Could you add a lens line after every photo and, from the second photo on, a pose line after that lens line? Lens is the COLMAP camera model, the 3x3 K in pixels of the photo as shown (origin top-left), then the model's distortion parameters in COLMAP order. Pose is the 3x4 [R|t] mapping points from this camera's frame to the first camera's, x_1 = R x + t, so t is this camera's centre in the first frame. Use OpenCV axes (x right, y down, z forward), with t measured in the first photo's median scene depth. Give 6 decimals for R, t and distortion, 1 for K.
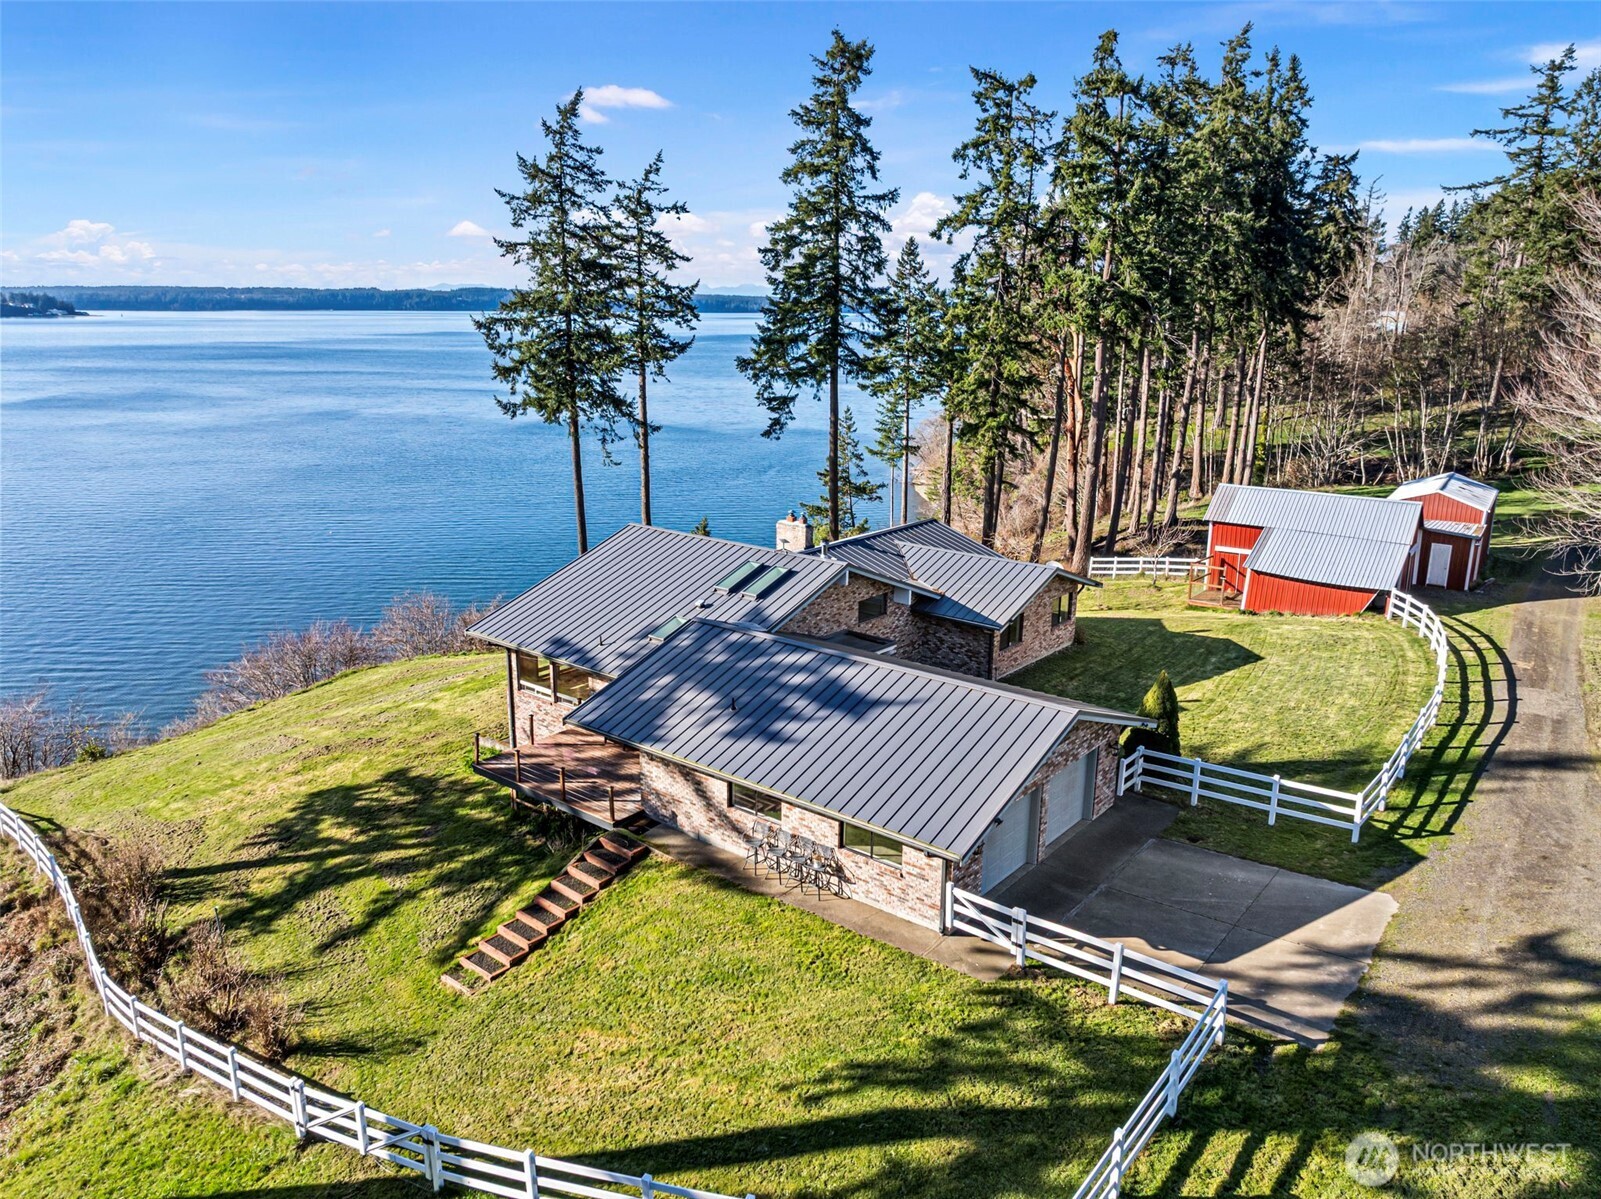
lens RADIAL K [[1236.2, 0, 800.5], [0, 1236.2, 599.5], [0, 0, 1]] dist [-0.007351, -0.001692]
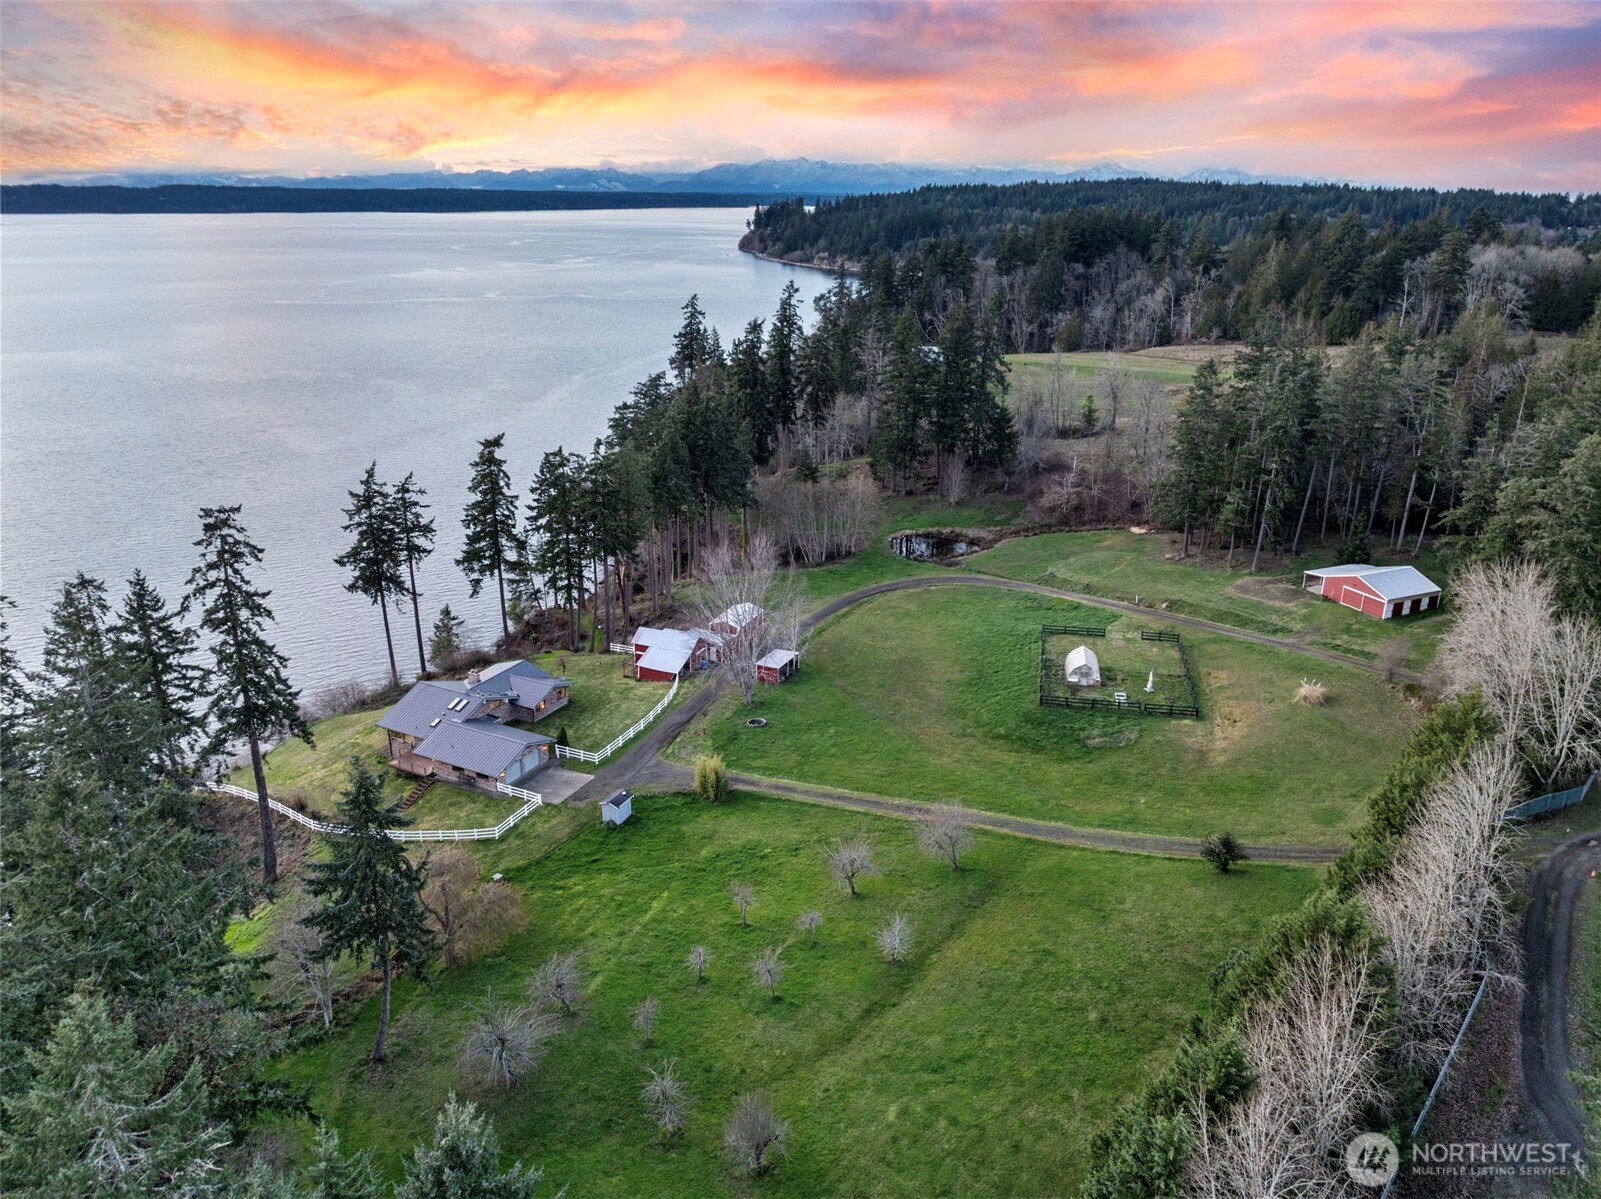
lens RADIAL K [[1158.5, 0, 800.5], [0, 1158.5, 599.5], [0, 0, 1]] dist [-0.011378, -0.004277]
pose [[0.977002, -0.074293, 0.199868, 0.135887], [0.061018, 0.995552, 0.071789, -0.237763], [-0.204312, -0.057942, 0.977189, -1.179769]]
